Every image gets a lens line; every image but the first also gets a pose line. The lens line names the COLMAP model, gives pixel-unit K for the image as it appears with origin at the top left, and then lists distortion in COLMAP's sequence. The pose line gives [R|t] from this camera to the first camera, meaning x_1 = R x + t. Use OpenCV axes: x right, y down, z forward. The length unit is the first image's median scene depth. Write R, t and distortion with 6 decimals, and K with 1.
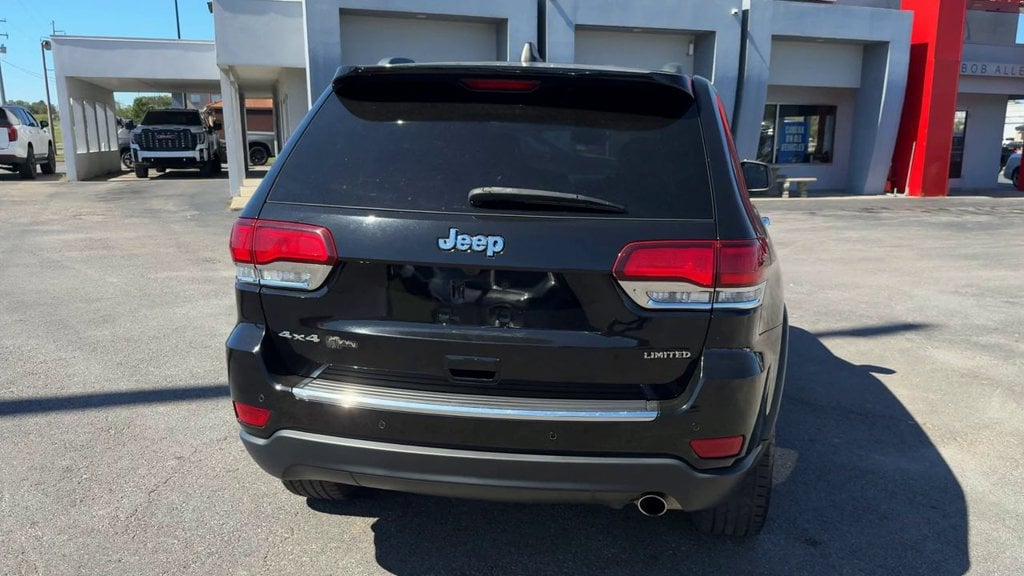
lens RADIAL K [[843.1, 0, 576.7], [0, 843.1, 340.7], [0, 0, 1]] dist [0.060103, -0.081621]
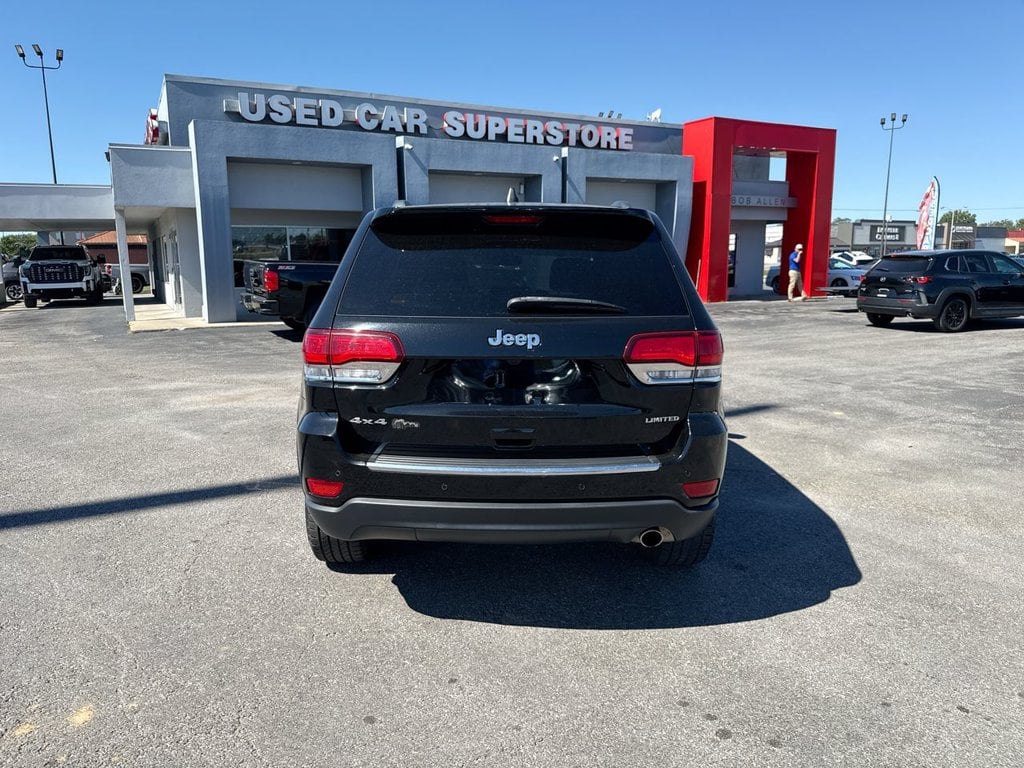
lens RADIAL K [[724.8, 0, 502.3], [0, 724.8, 381.9], [0, 0, 1]] dist [0.081531, -0.101786]
pose [[0.990911, -0.045842, 0.126471, -0.226798], [0.054764, 0.996181, -0.067997, 0.018138], [-0.122871, 0.074305, 0.989637, -0.073431]]
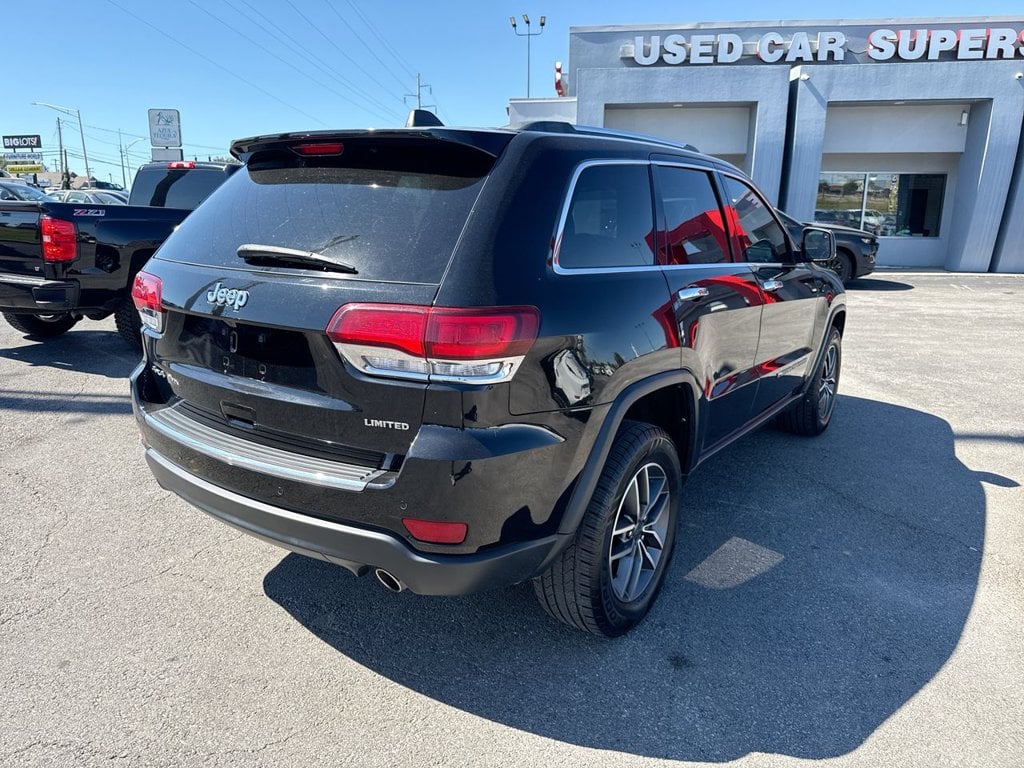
lens RADIAL K [[739.8, 0, 518.5], [0, 739.8, 368.5], [0, 0, 1]] dist [0.003332, 0.000252]
pose [[0.891390, 0.085578, -0.445085, 0.488169], [-0.099263, 0.995033, -0.007481, -0.043463], [0.442234, 0.050849, 0.895457, 0.264111]]
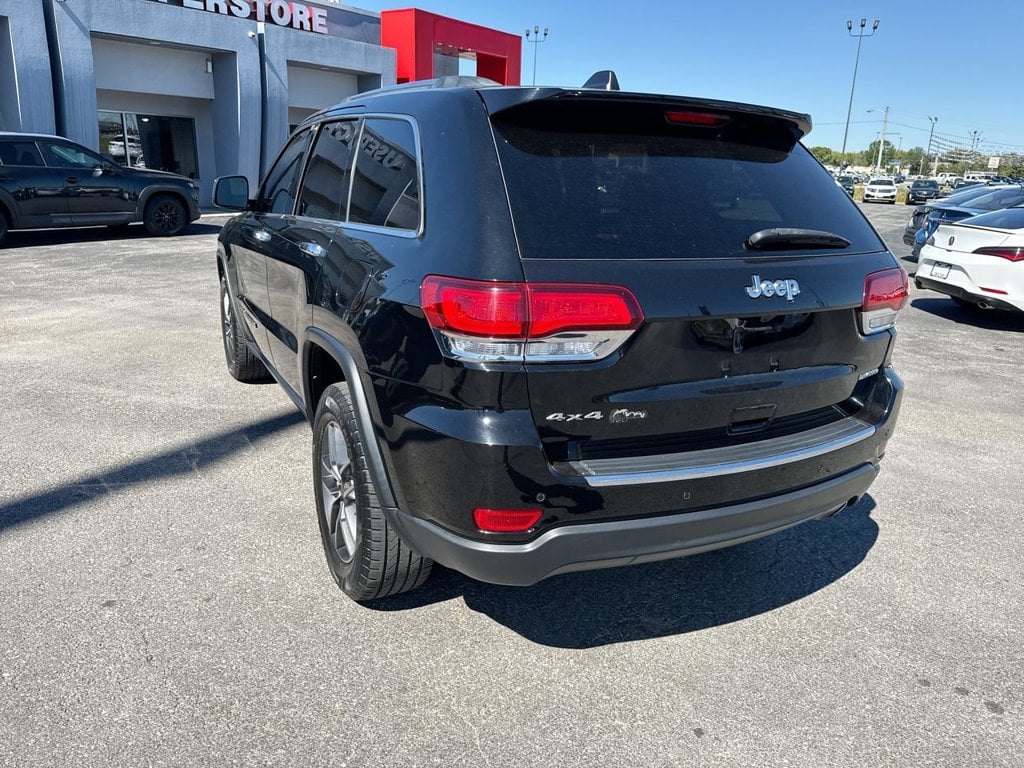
lens RADIAL K [[727.0, 0, 498.3], [0, 727.0, 381.7], [0, 0, 1]] dist [-0.003070, -0.003996]
pose [[0.825894, -0.155688, 0.541904, -0.664515], [0.117374, 0.987539, 0.104834, -0.105831], [-0.551473, -0.022977, 0.833877, 0.379758]]
